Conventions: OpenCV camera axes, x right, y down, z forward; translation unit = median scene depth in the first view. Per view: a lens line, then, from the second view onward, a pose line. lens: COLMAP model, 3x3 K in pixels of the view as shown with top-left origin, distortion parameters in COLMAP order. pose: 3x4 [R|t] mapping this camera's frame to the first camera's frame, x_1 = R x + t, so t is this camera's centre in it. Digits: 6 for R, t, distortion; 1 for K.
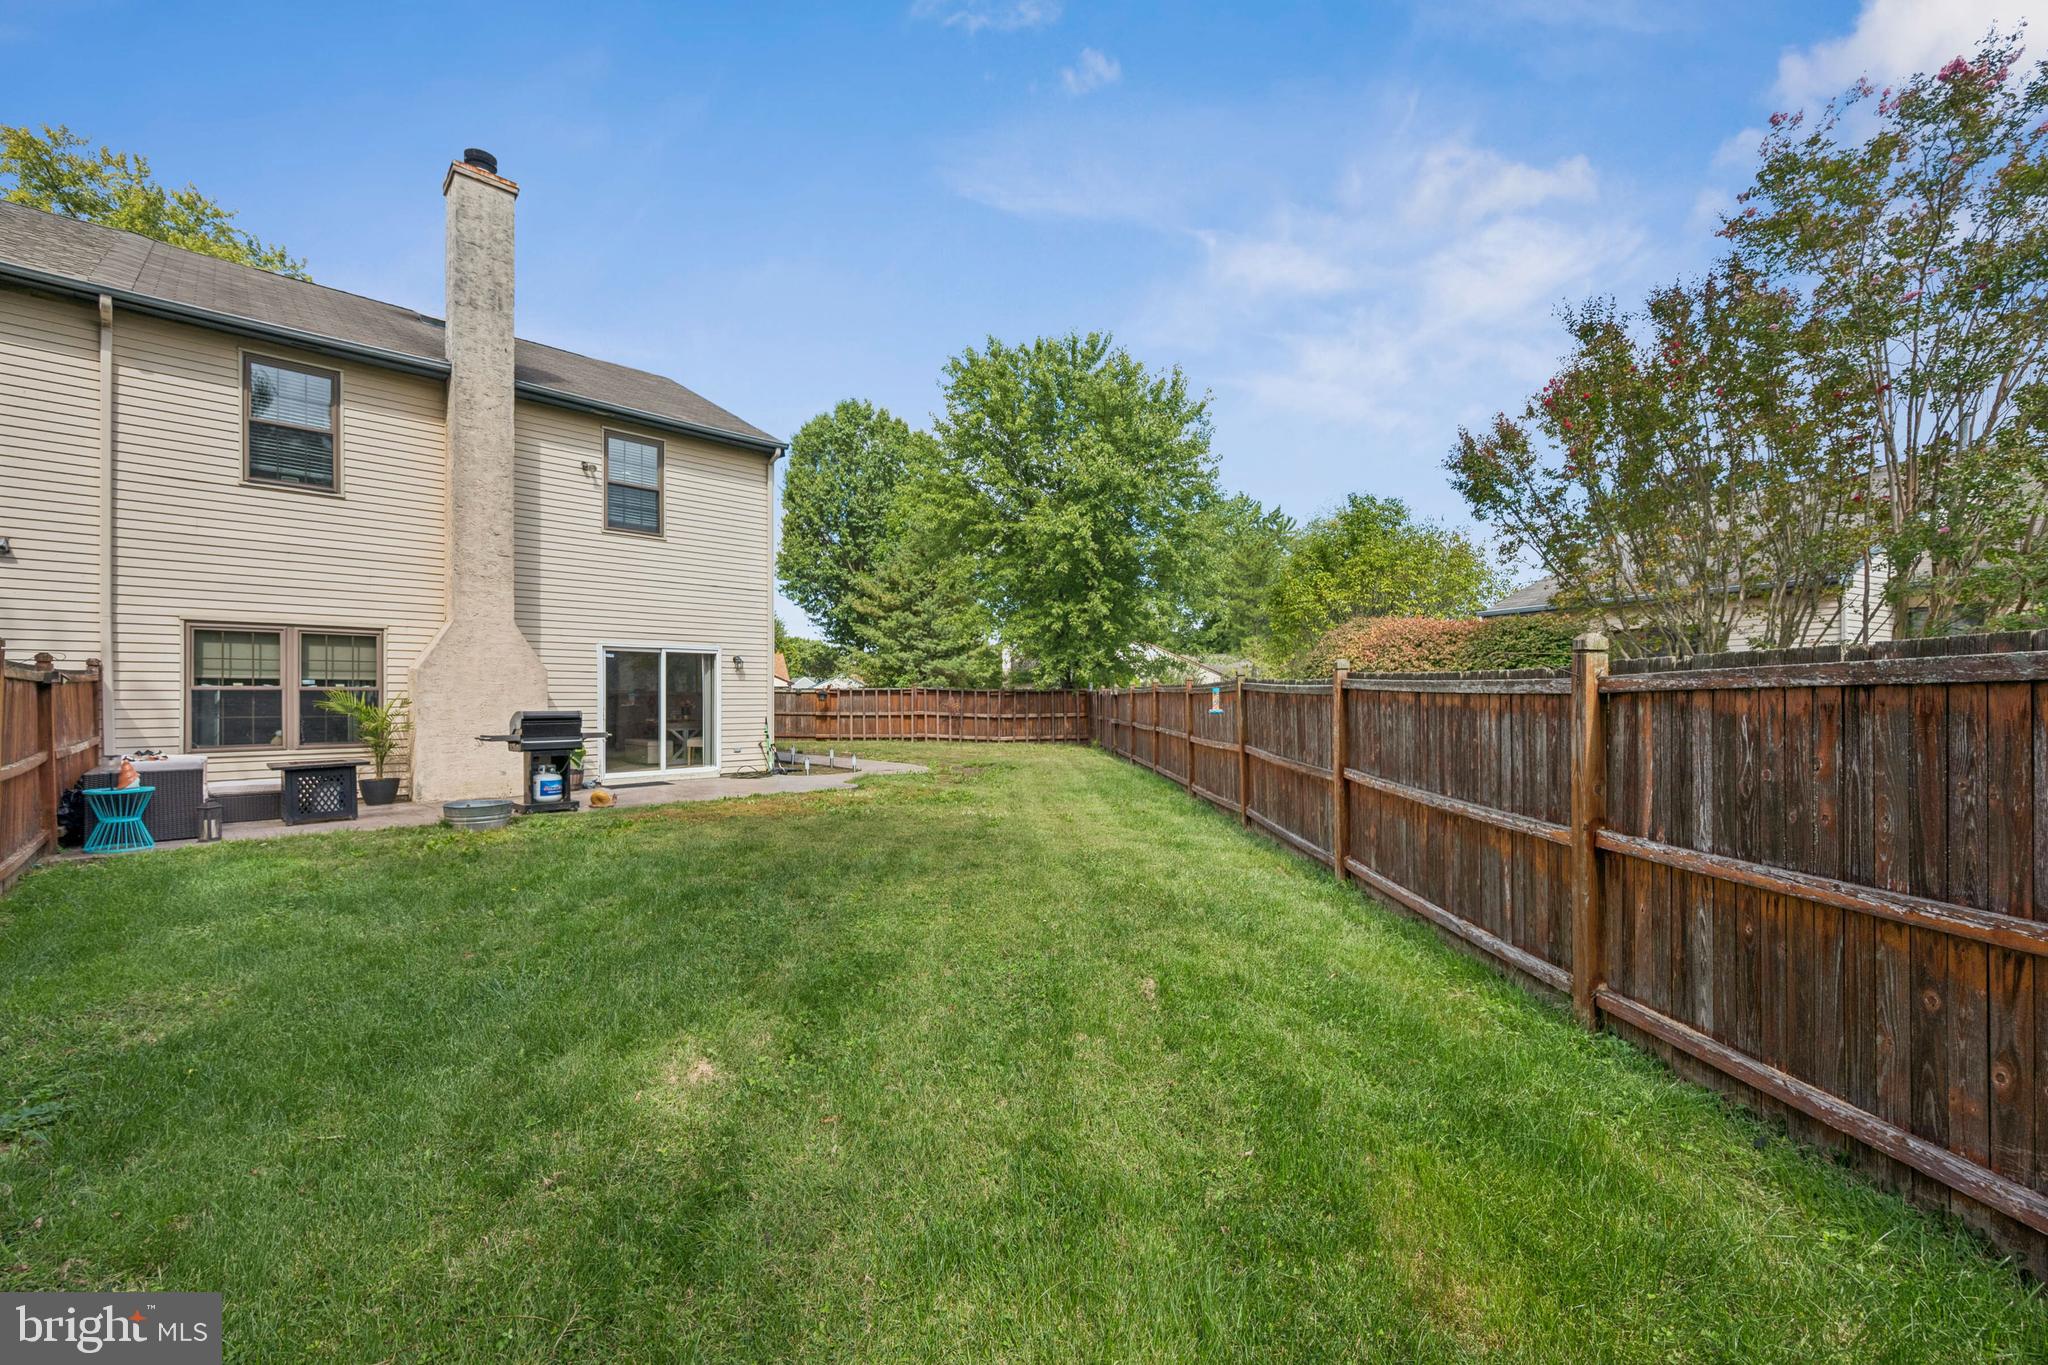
lens RADIAL K [[829.0, 0, 1024.7], [0, 829.0, 689.2], [0, 0, 1]] dist [0.001064, 0.000476]
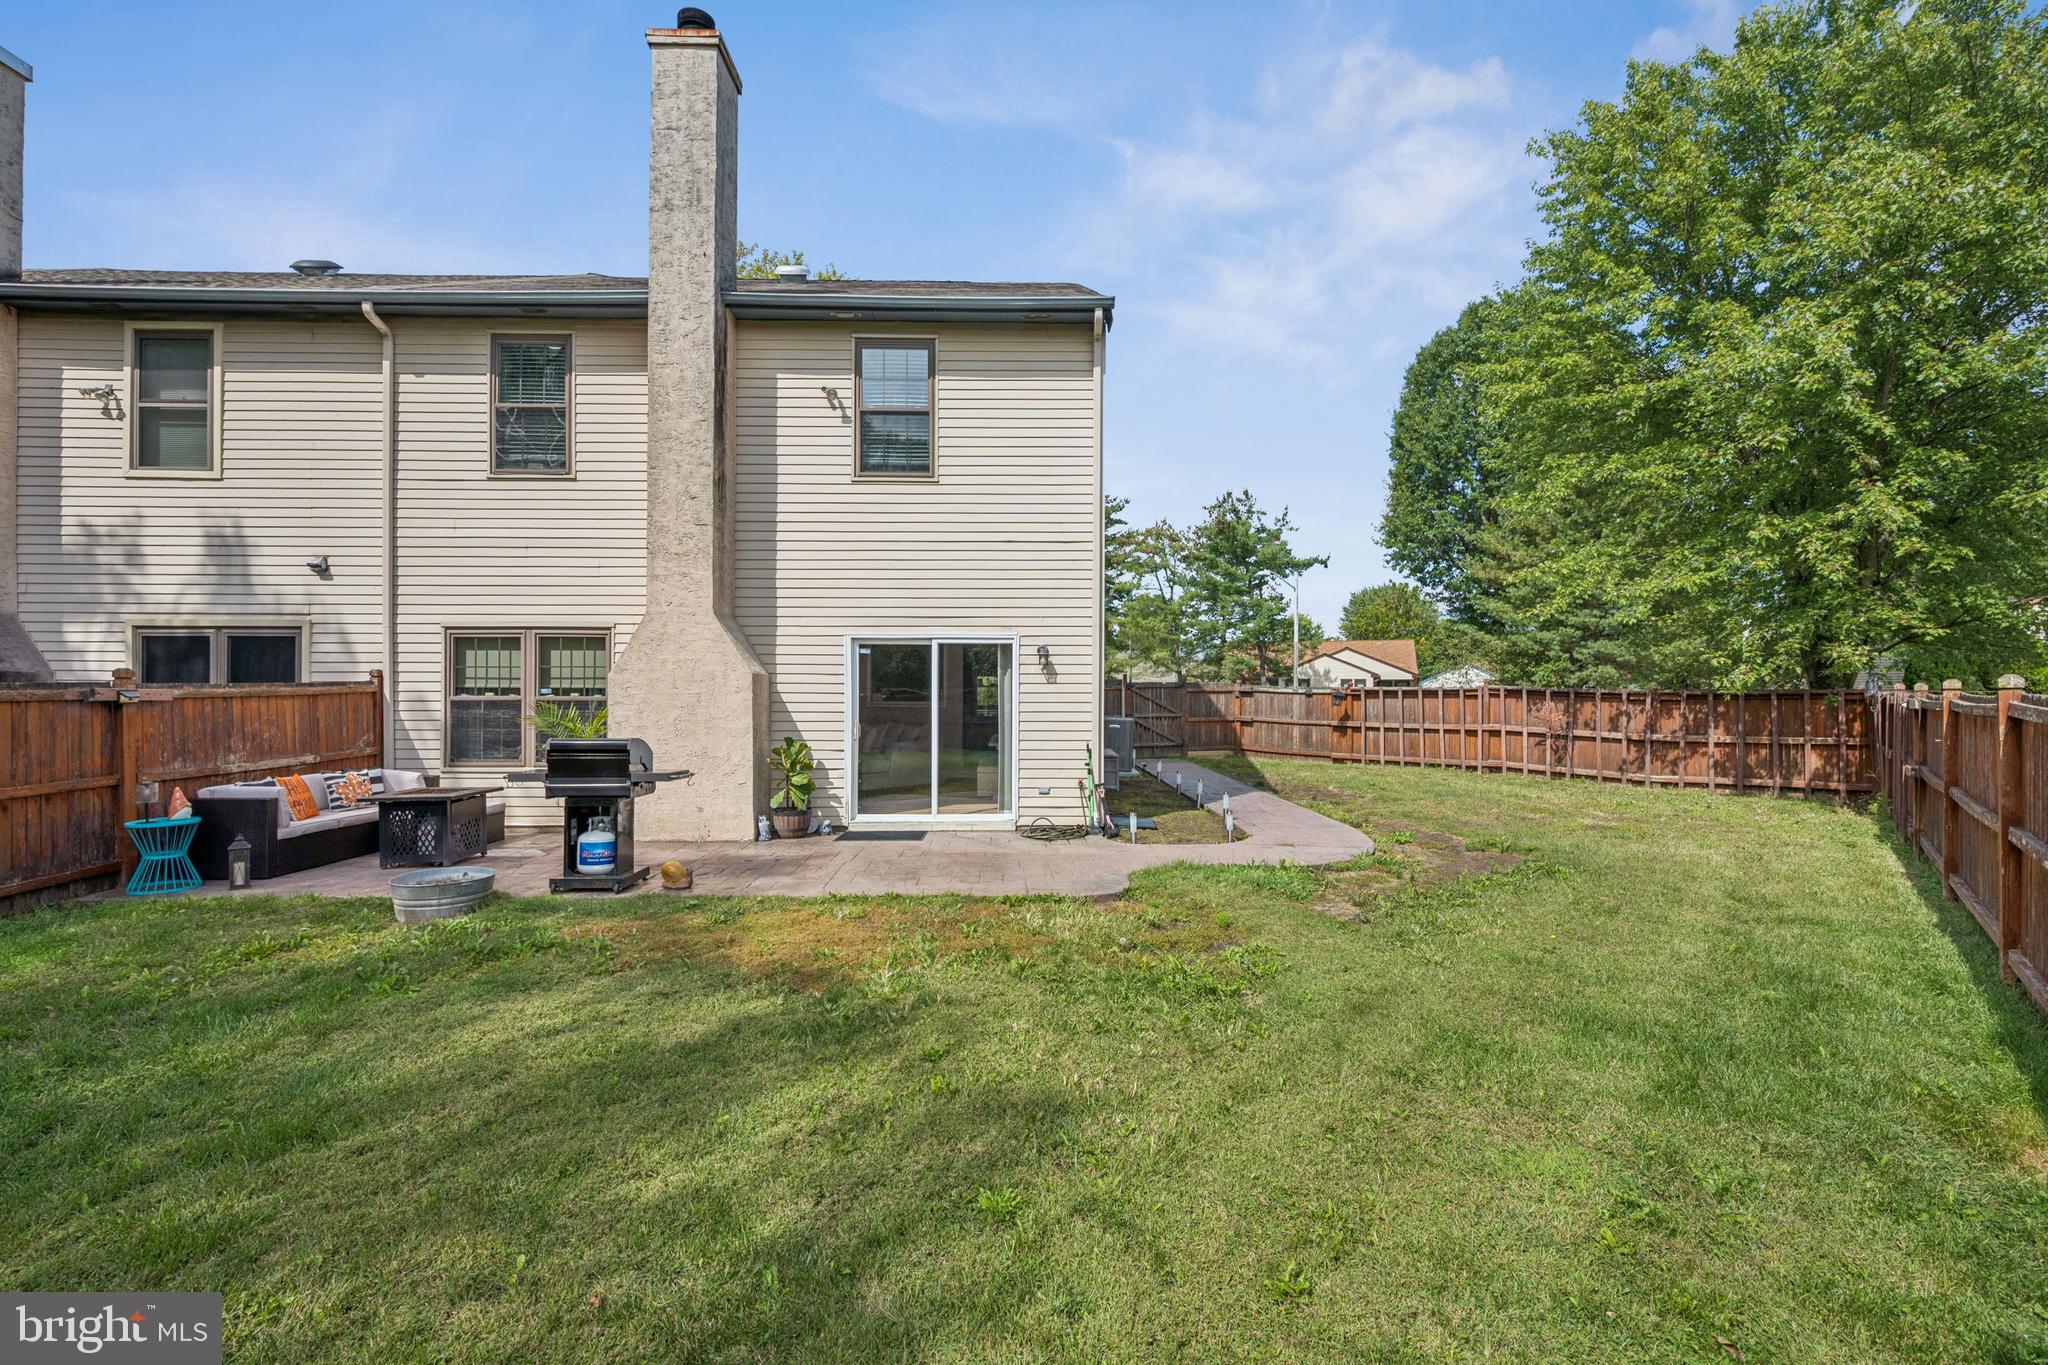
lens RADIAL K [[876.9, 0, 1023.0], [0, 876.9, 687.2], [0, 0, 1]] dist [0.001659, 0.000247]
pose [[0.731456, 0.000861, -0.681888, 0.118378], [0.004556, 0.999971, 0.006151, -0.012871], [0.681873, -0.007606, 0.731431, 0.519278]]
